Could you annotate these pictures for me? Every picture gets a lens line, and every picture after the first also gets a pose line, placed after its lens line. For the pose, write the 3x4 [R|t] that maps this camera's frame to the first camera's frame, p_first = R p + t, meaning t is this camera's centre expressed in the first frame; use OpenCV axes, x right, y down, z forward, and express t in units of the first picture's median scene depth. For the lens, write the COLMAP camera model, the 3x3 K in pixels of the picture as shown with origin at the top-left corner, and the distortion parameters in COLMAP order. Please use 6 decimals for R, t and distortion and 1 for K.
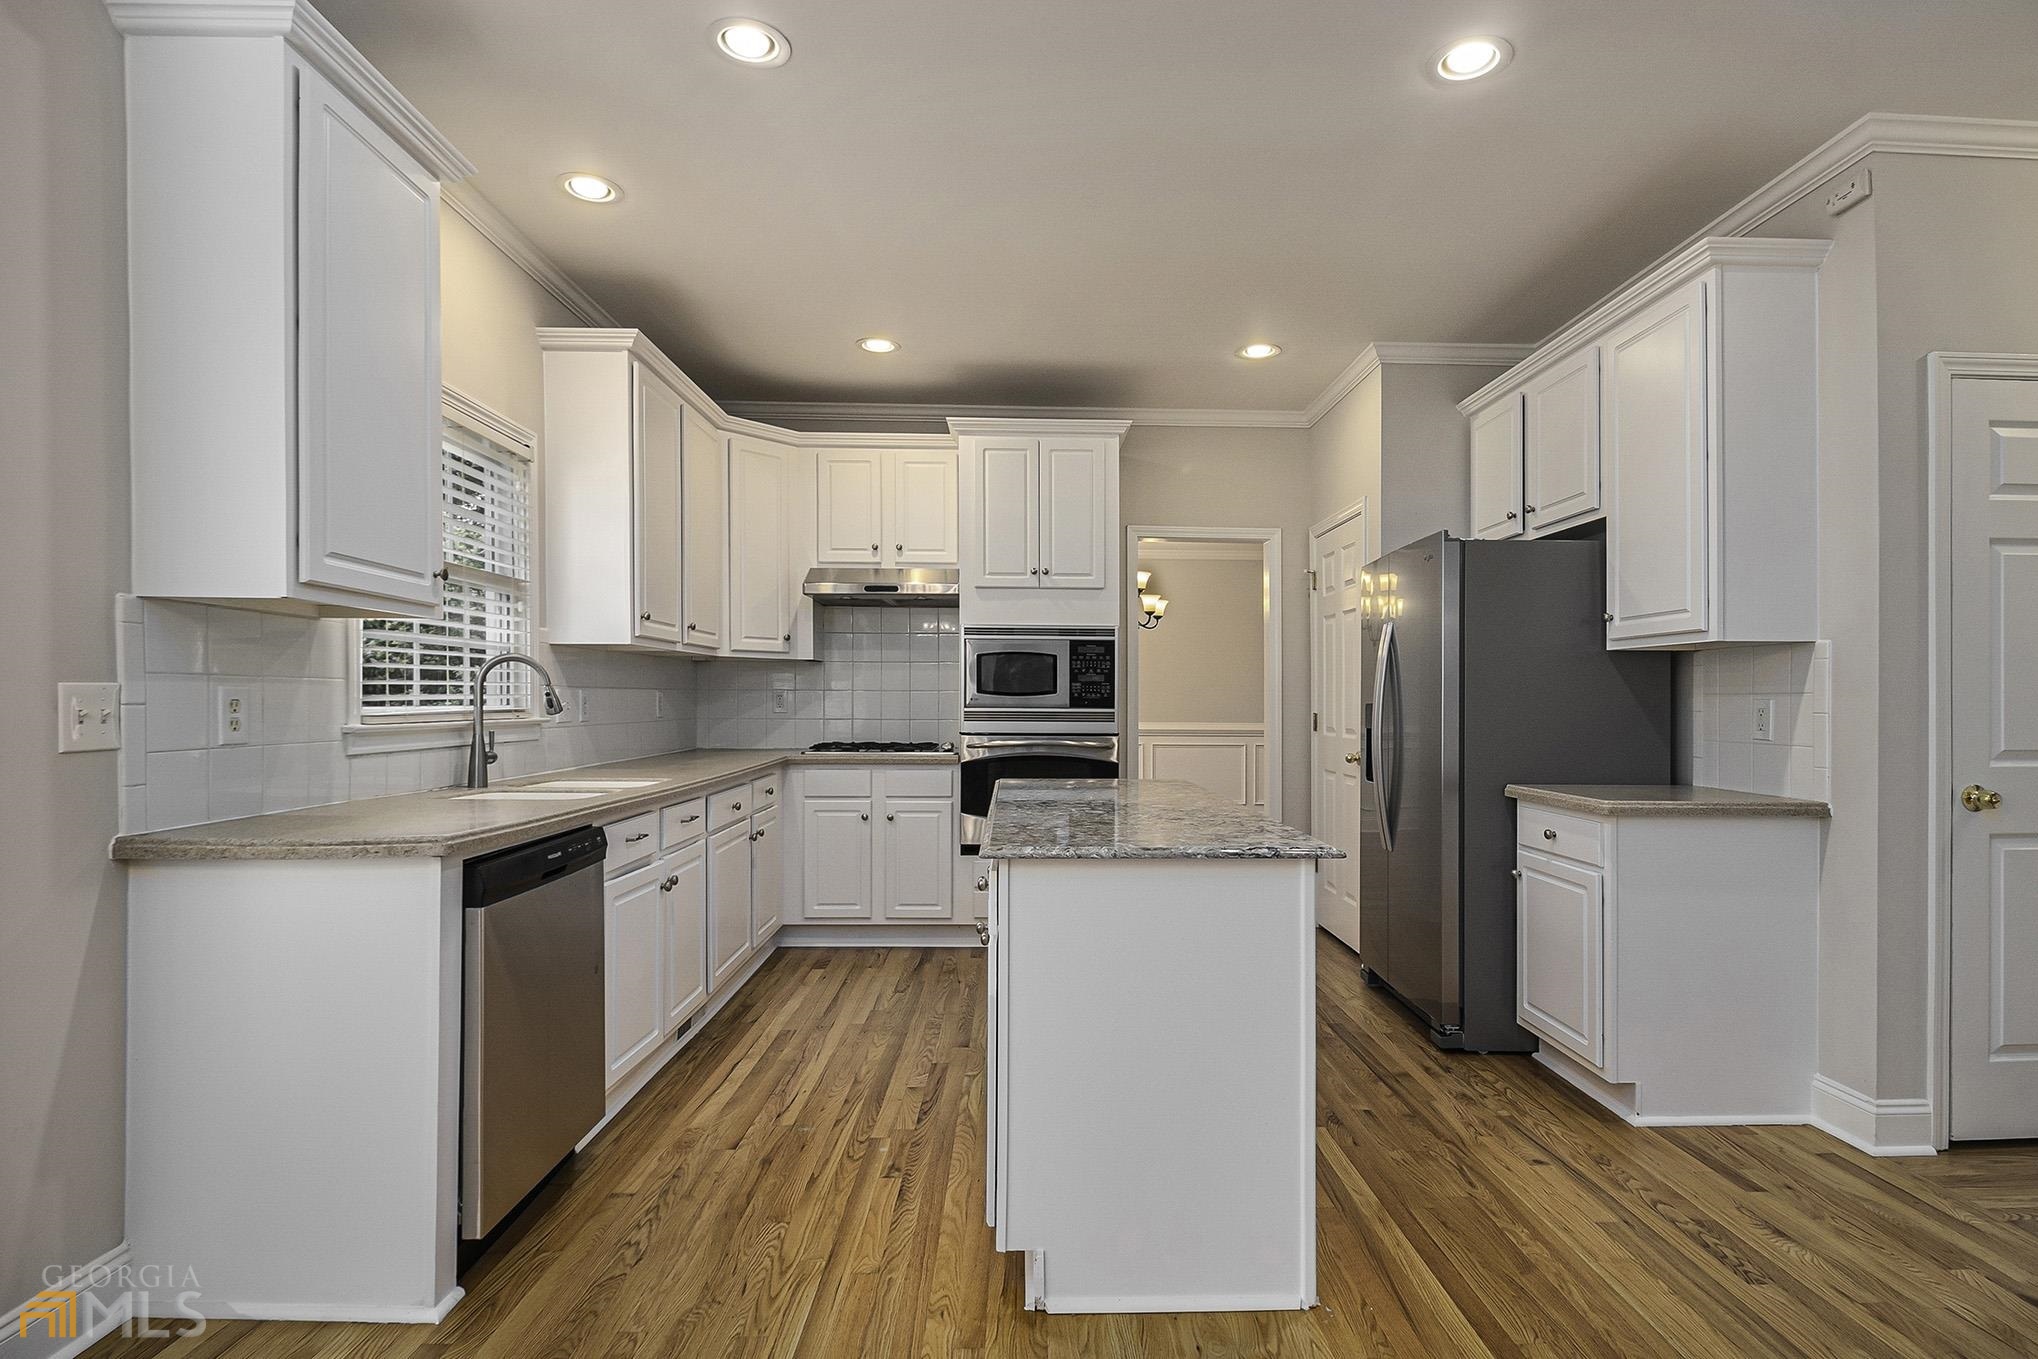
lens RADIAL K [[1010.2, 0, 1021.7], [0, 1010.2, 690.2], [0, 0, 1]] dist [0.032832, -0.033181]
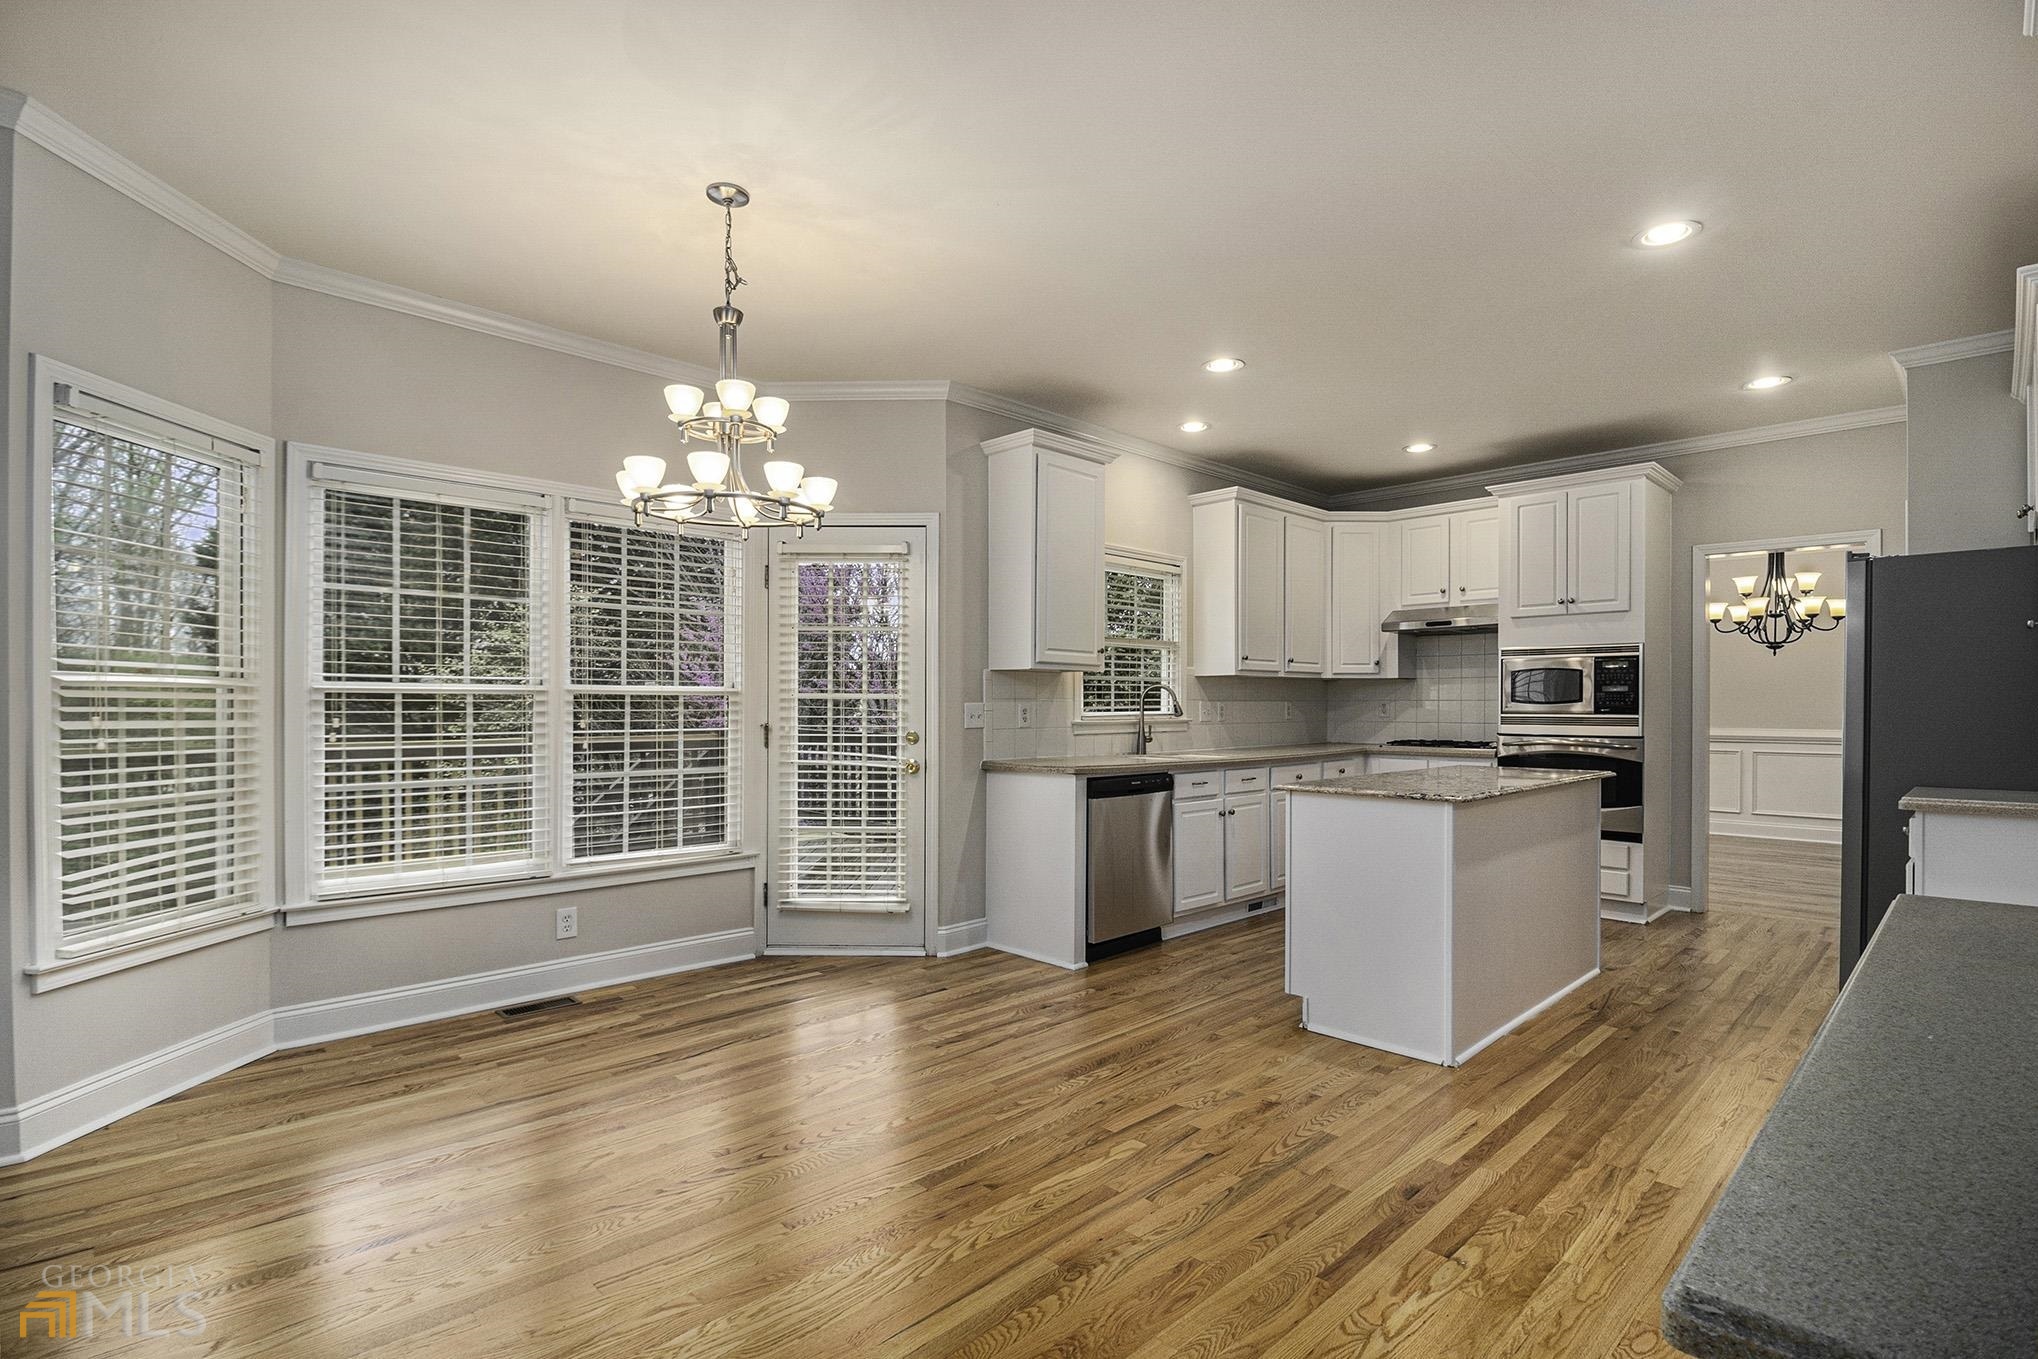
lens RADIAL K [[971.9, 0, 1019.8], [0, 971.9, 711.6], [0, 0, 1]] dist [0.001259, 0.000011]
pose [[0.672593, -0.000805, -0.740012, 0.442642], [0.010252, 0.999914, 0.008230, -0.001652], [0.739941, -0.013122, 0.672544, -0.267100]]
